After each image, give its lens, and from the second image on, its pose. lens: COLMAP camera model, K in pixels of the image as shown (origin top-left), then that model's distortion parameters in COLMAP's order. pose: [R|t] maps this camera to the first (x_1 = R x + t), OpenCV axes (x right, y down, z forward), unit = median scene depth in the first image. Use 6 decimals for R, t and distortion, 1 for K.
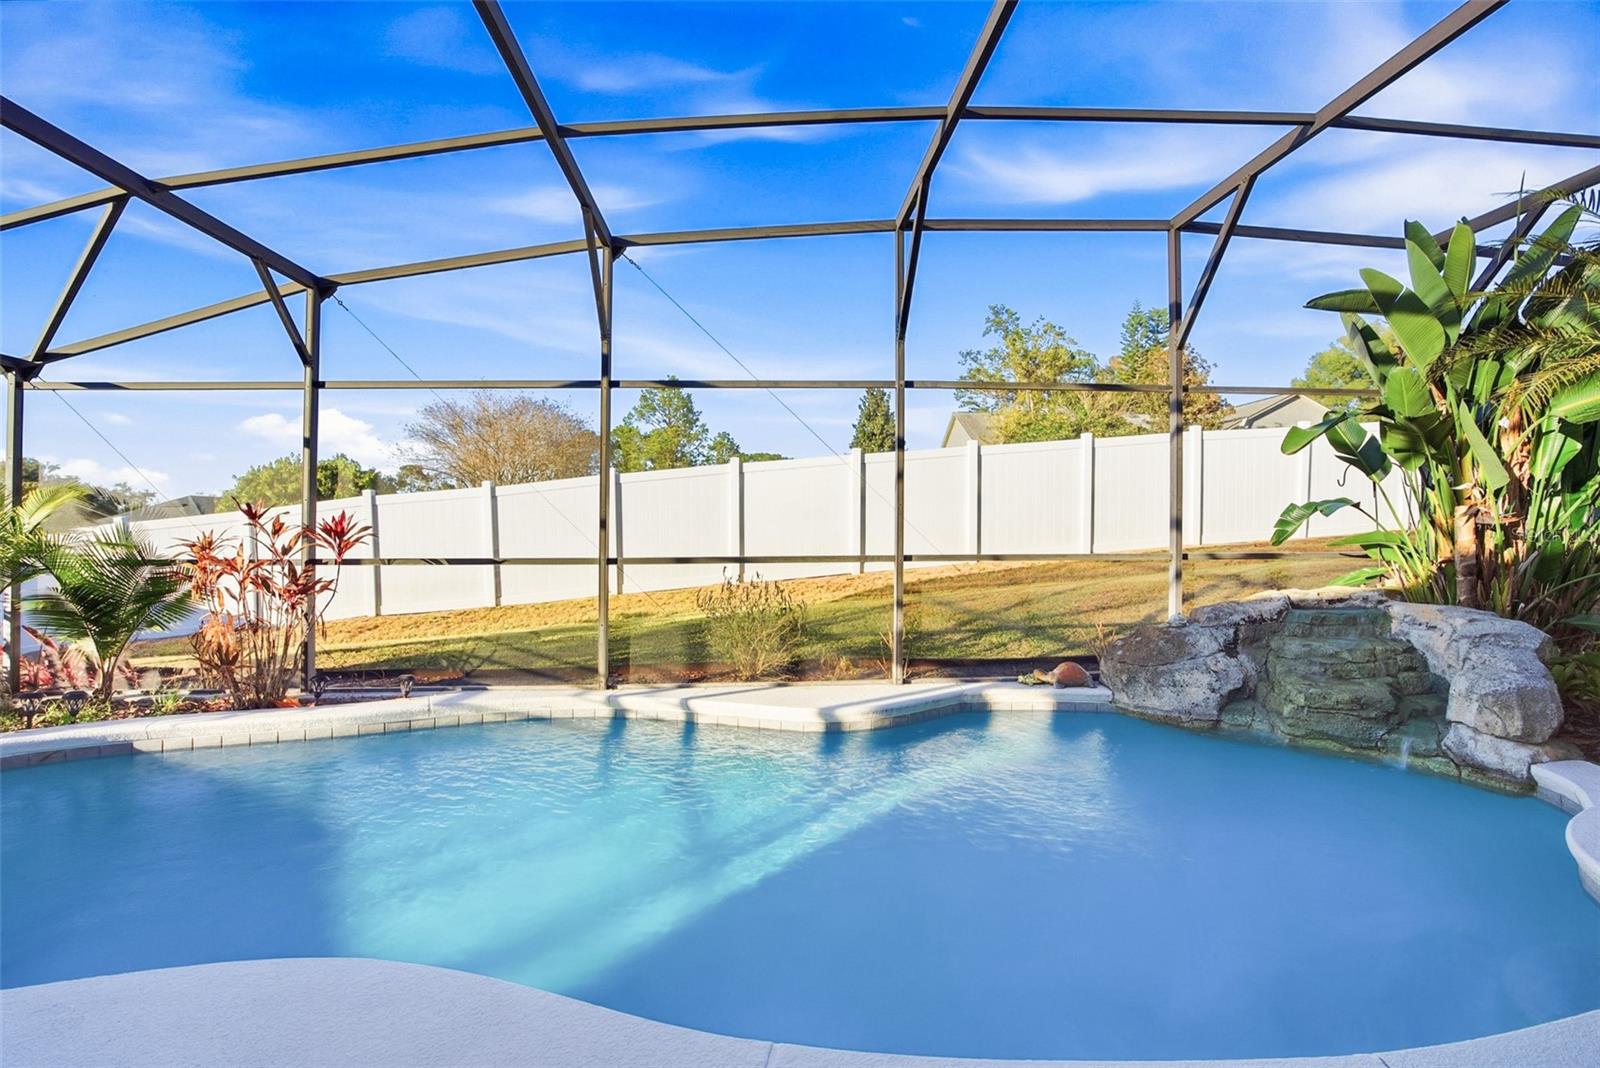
lens RADIAL K [[747.1, 0, 801.7], [0, 747.1, 515.7], [0, 0, 1]] dist [-0.055343, 0.013808]
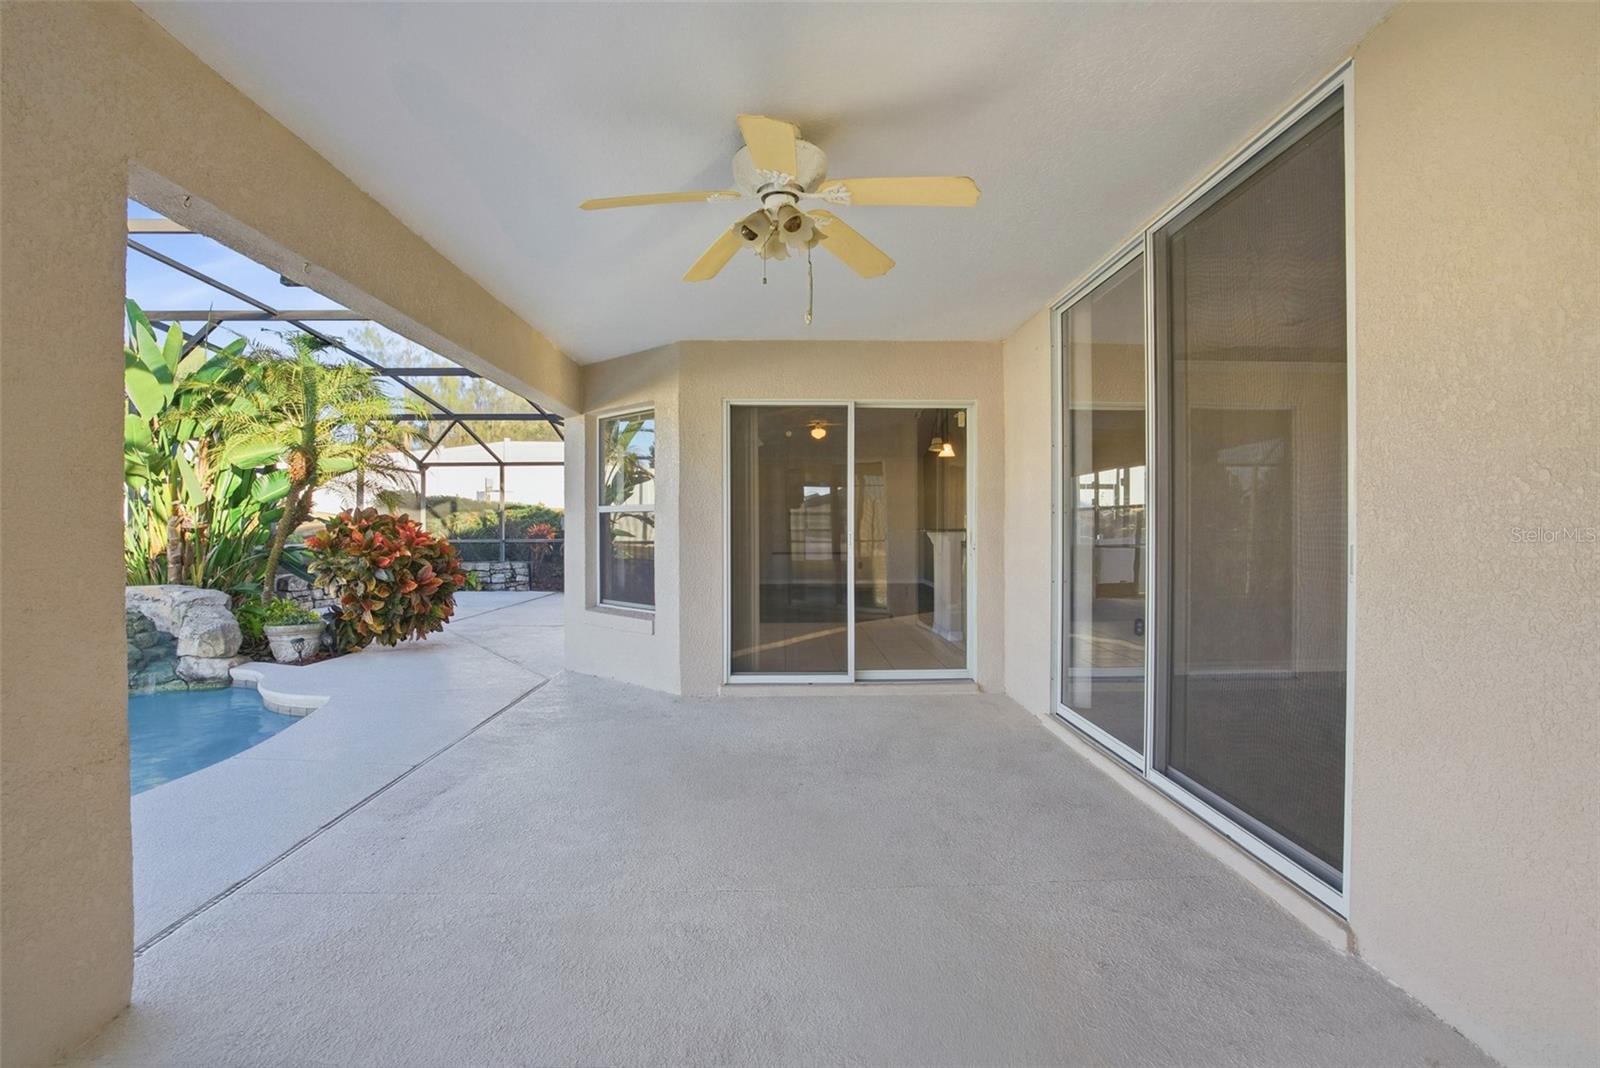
lens RADIAL K [[747.1, 0, 794.5], [0, 747.1, 531.8], [0, 0, 1]] dist [-0.055343, 0.013808]
pose [[0.036295, -0.016389, 0.999207, -0.764350], [-0.017312, 0.999705, 0.017026, -0.042666], [-0.999191, -0.017917, 0.036001, -0.482263]]
